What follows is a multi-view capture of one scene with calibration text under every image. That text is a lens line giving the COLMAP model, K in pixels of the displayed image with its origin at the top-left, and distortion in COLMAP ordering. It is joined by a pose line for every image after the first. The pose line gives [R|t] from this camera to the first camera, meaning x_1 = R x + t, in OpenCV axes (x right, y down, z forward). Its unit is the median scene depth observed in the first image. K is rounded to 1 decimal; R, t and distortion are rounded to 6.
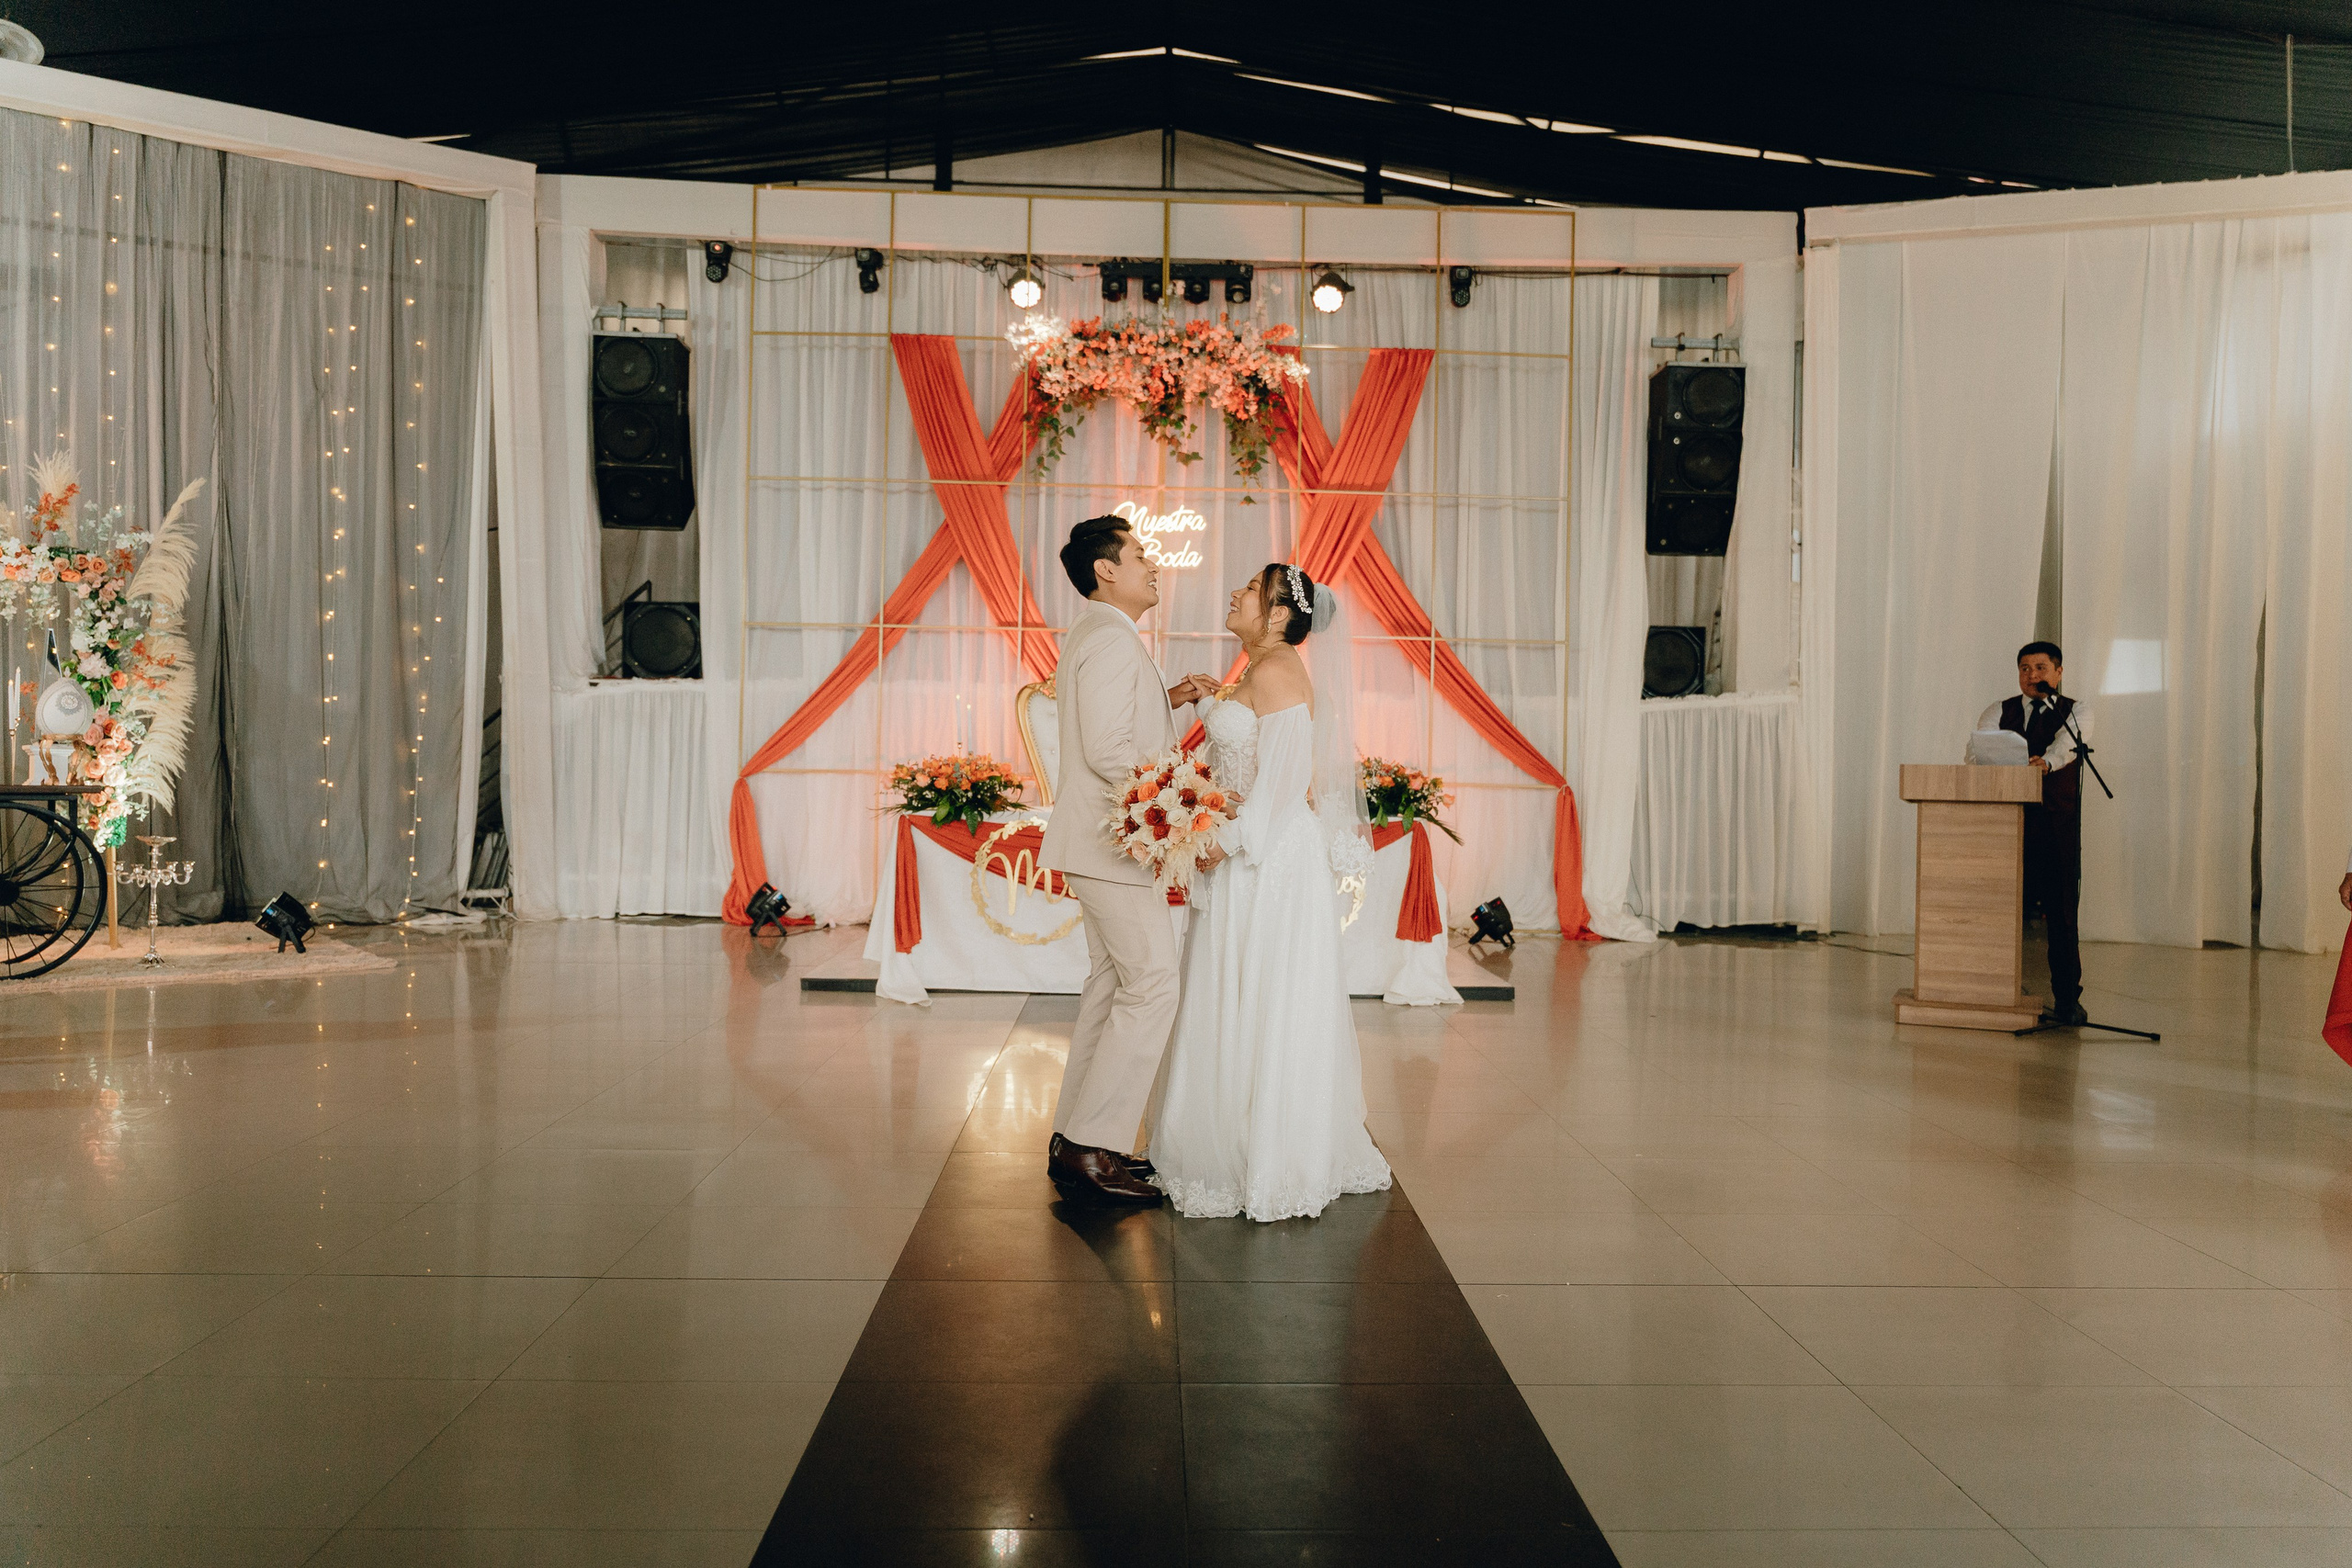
lens RADIAL K [[1809.3, 0, 1219.1], [0, 1809.3, 748.6], [0, 0, 1]] dist [0.000801, -0.007855]
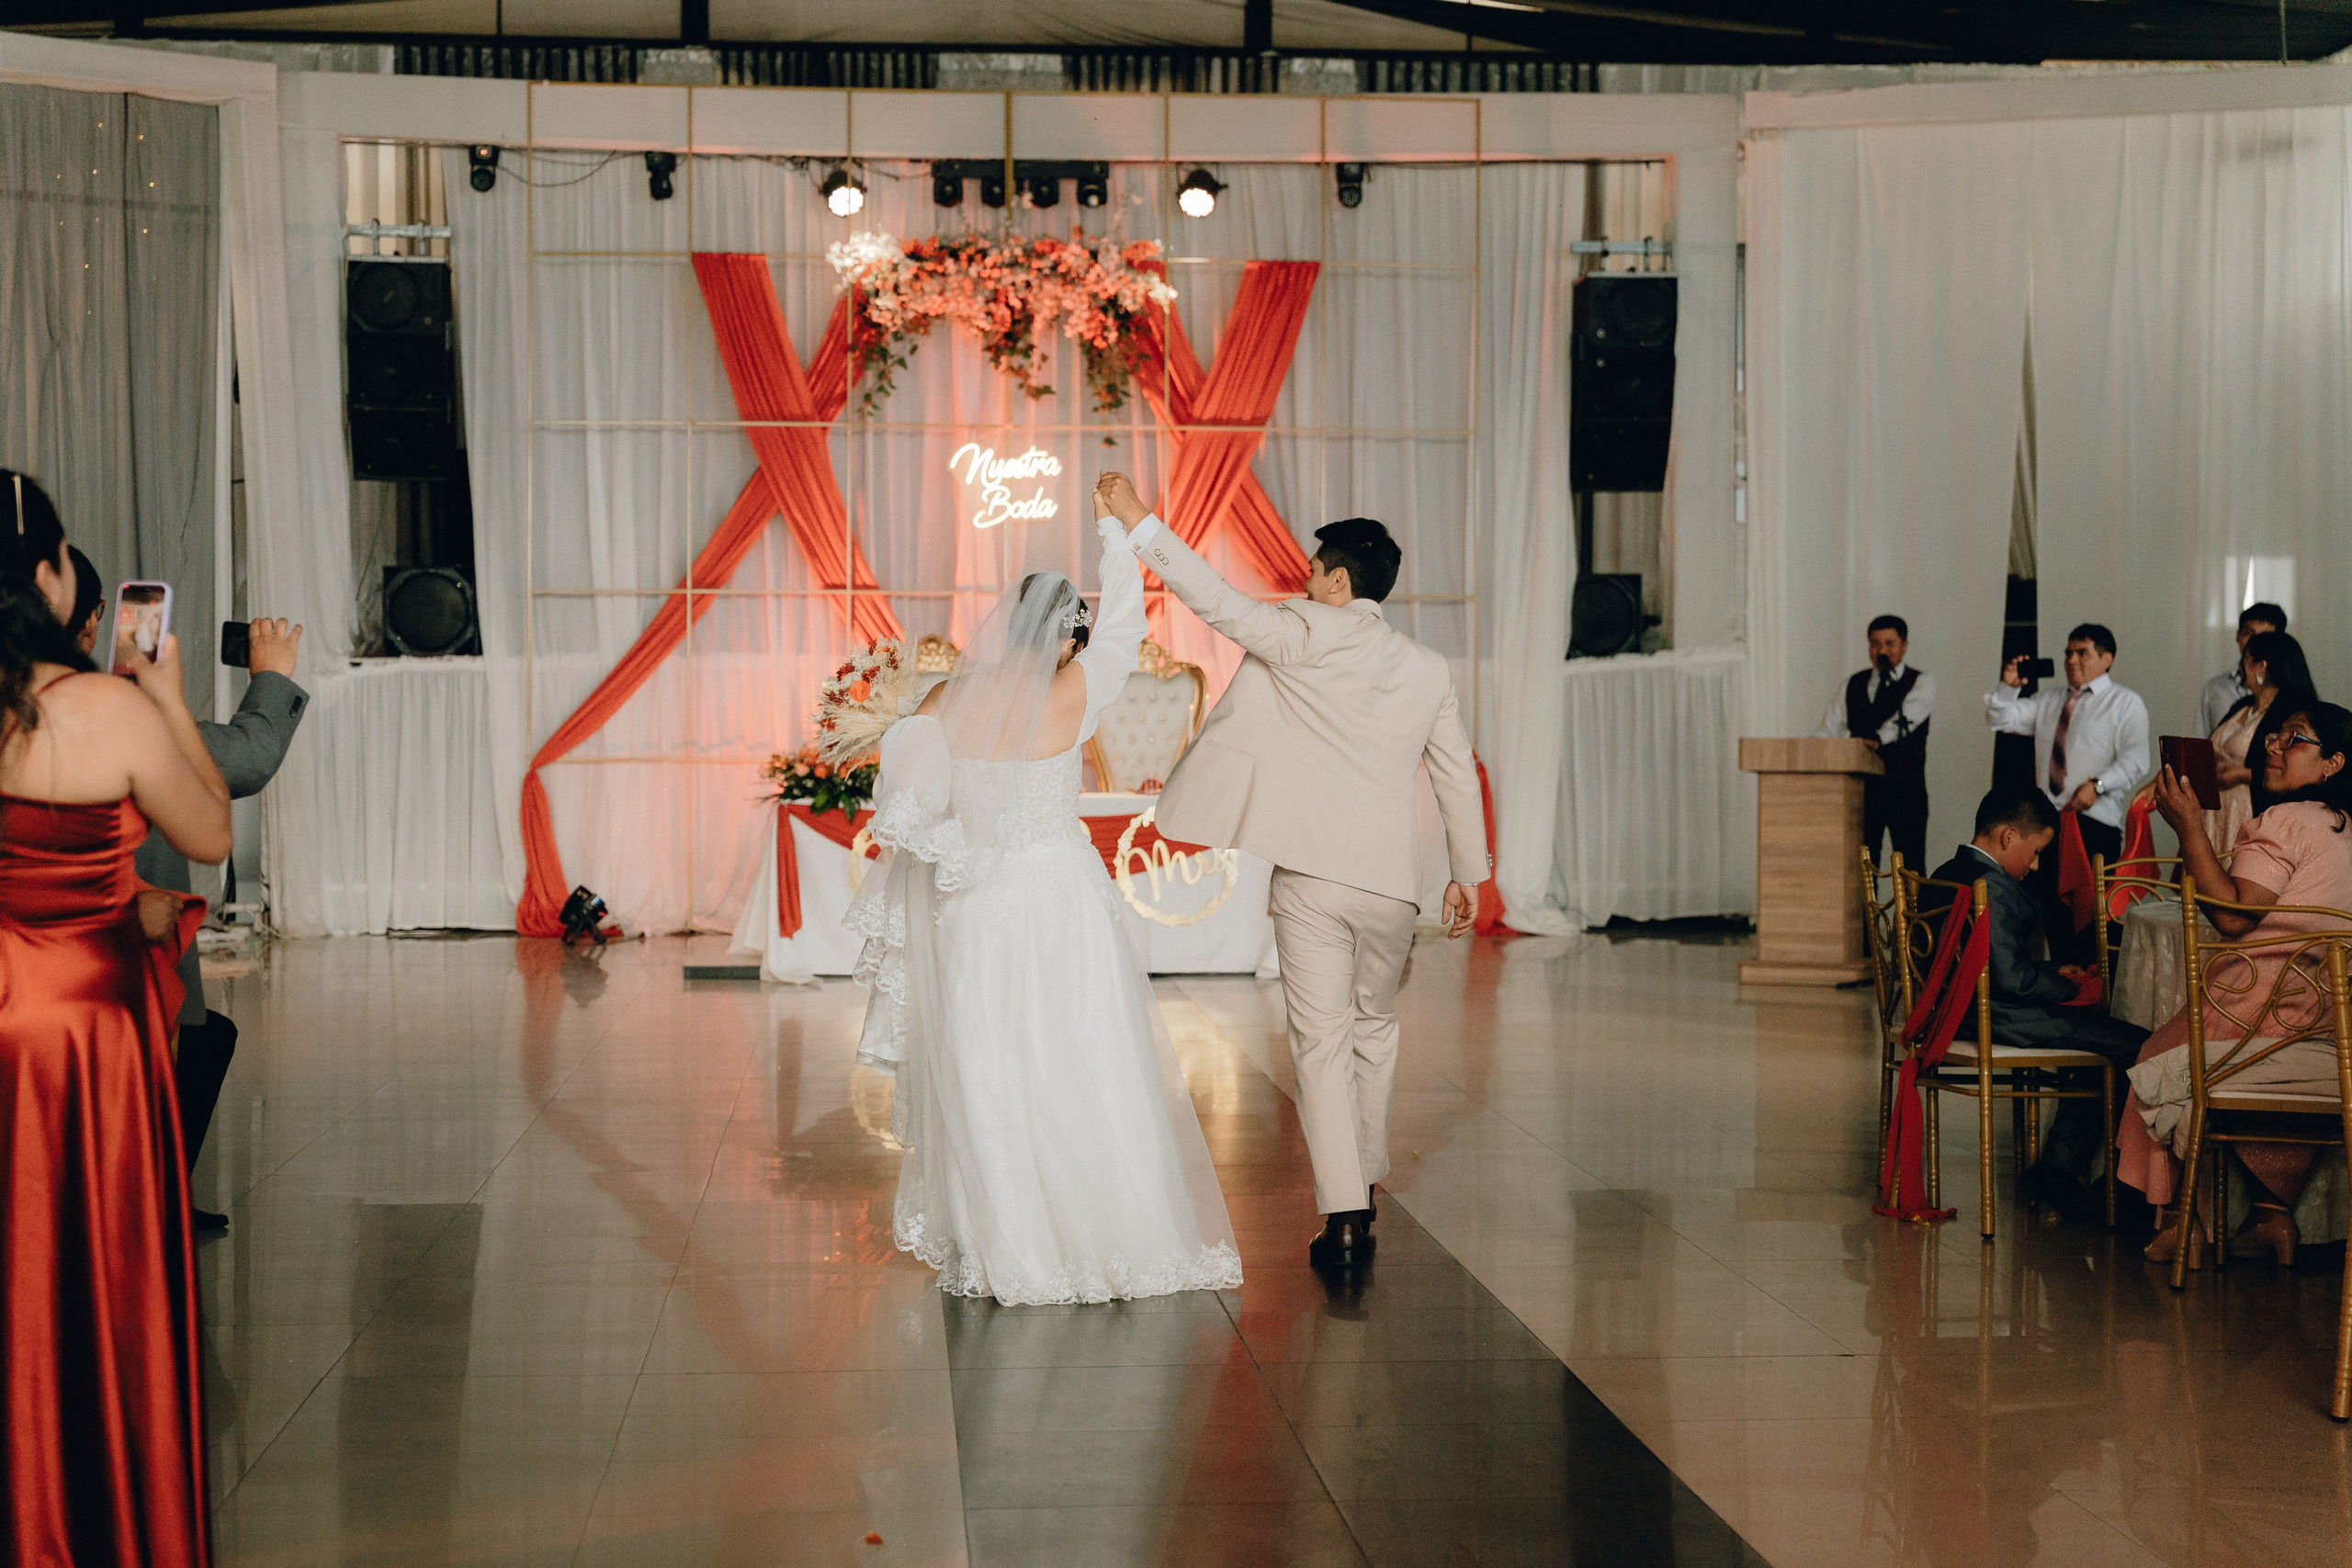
lens RADIAL K [[3372.4, 0, 1183.9], [0, 3372.4, 785.9], [0, 0, 1]] dist [0.049184, 0.000000]
pose [[0.998872, -0.018223, 0.043844, -0.022038], [0.017011, 0.999467, 0.027847, -0.015571], [-0.044328, -0.027070, 0.998650, -0.627006]]
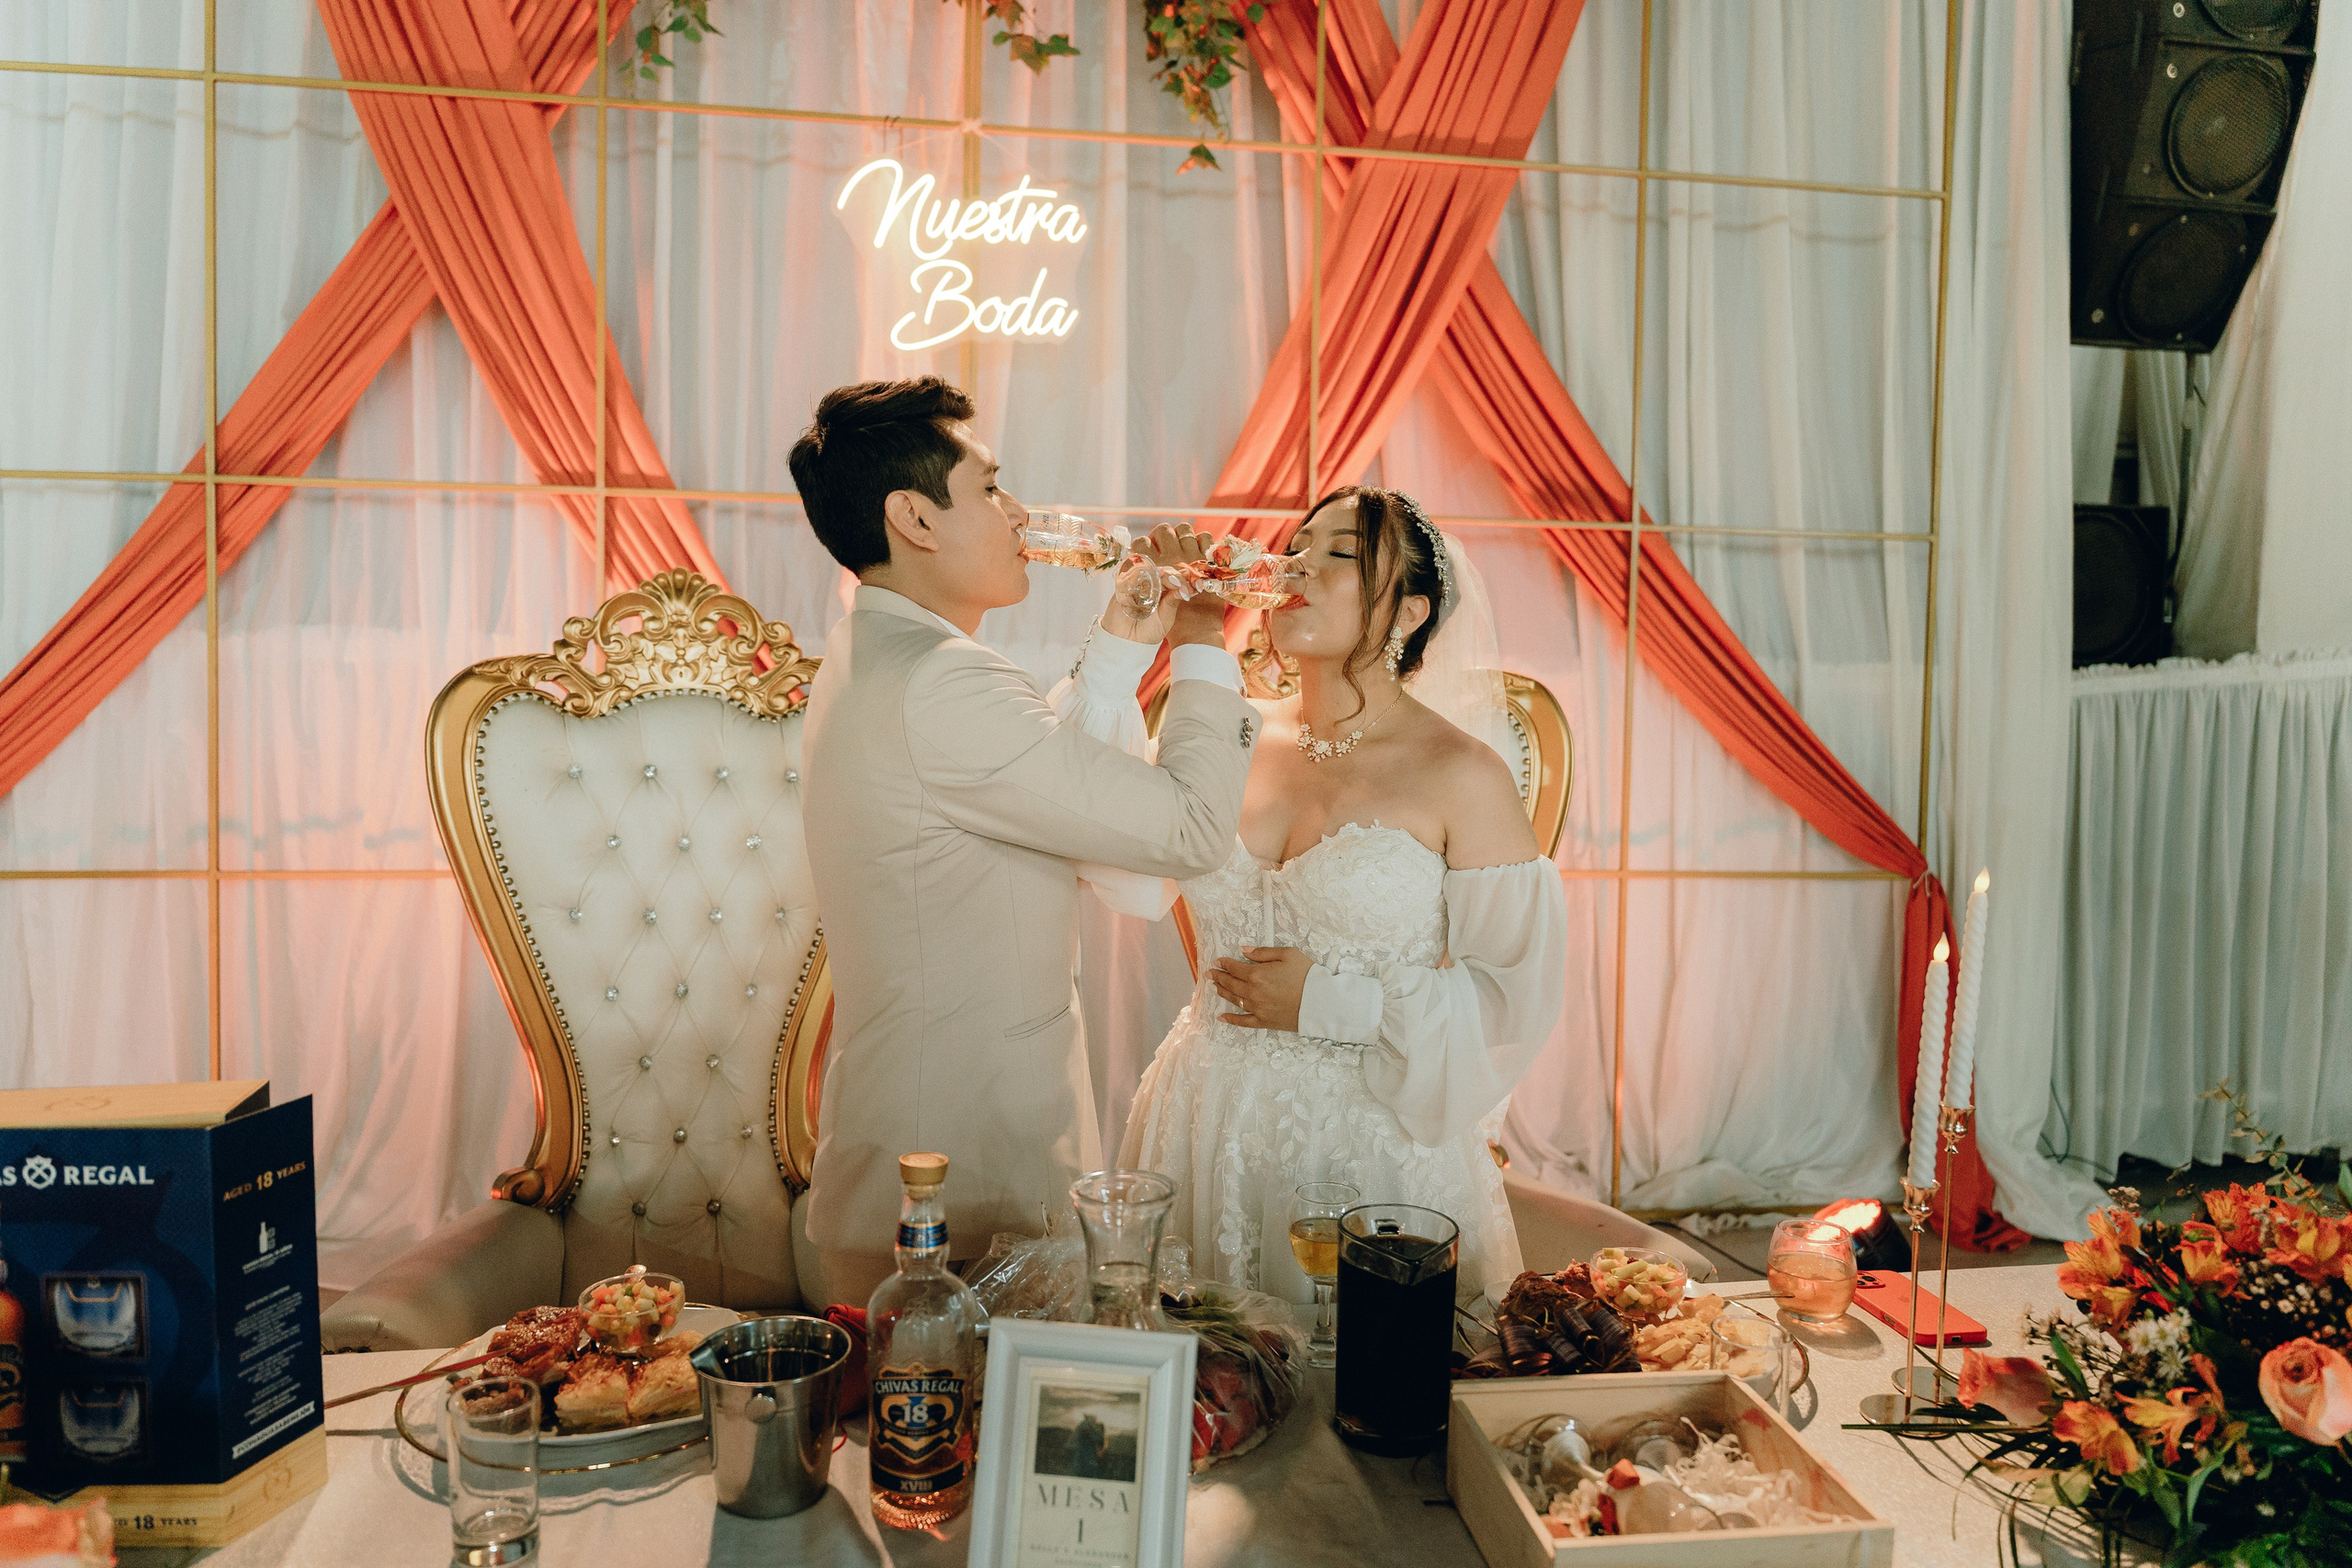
lens RADIAL K [[1636.3, 0, 1192.4], [0, 1636.3, 775.0], [0, 0, 1]] dist [-0.006057, 0.002888]
pose [[0.993934, -0.009373, 0.109583, -0.024555], [0.001876, 0.997662, 0.068315, -0.029923], [-0.109967, -0.067695, 0.991627, 0.640093]]
